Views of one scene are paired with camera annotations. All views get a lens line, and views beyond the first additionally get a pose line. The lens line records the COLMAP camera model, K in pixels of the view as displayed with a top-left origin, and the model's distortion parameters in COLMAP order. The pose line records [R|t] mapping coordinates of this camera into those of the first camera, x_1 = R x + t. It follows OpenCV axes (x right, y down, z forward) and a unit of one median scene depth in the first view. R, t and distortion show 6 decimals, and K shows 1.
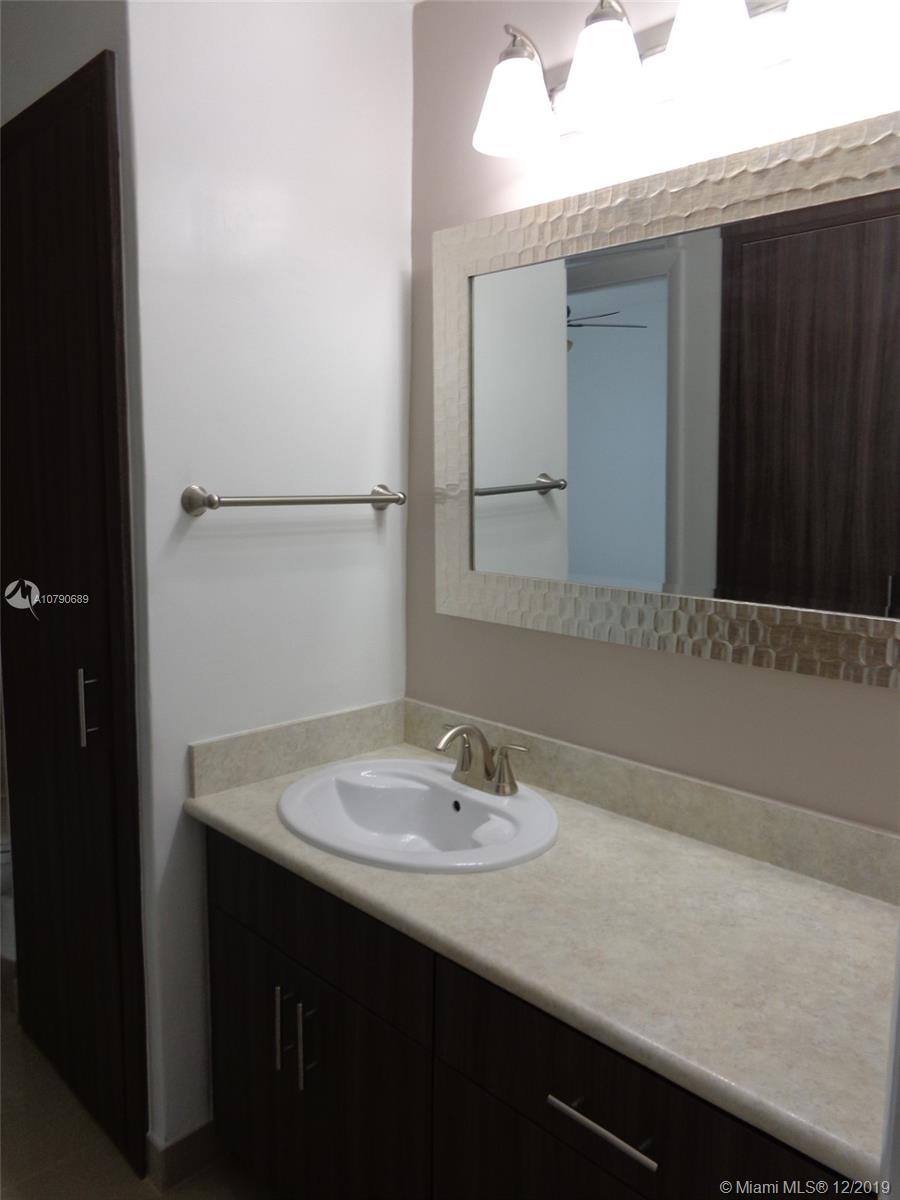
lens RADIAL K [[905.1, 0, 450.0], [0, 905.1, 600.0], [0, 0, 1]] dist [-0.003036, 0.002666]
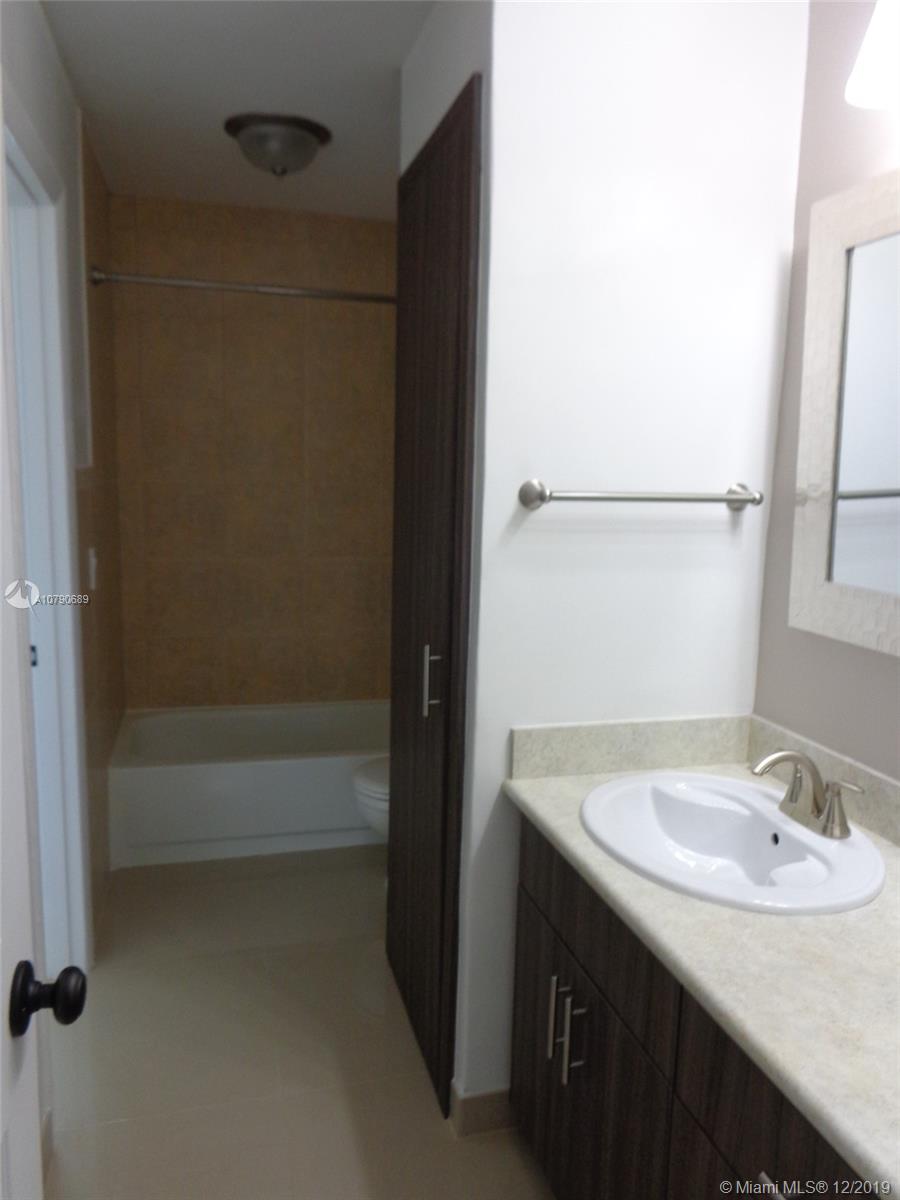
lens RADIAL K [[906.1, 0, 451.8], [0, 906.1, 609.0], [0, 0, 1]] dist [-0.003375, -0.000769]
pose [[0.872660, 0.083346, -0.481163, 0.138318], [-0.079473, 0.996431, 0.028464, -0.001737], [0.481818, 0.013400, 0.876169, 0.044455]]
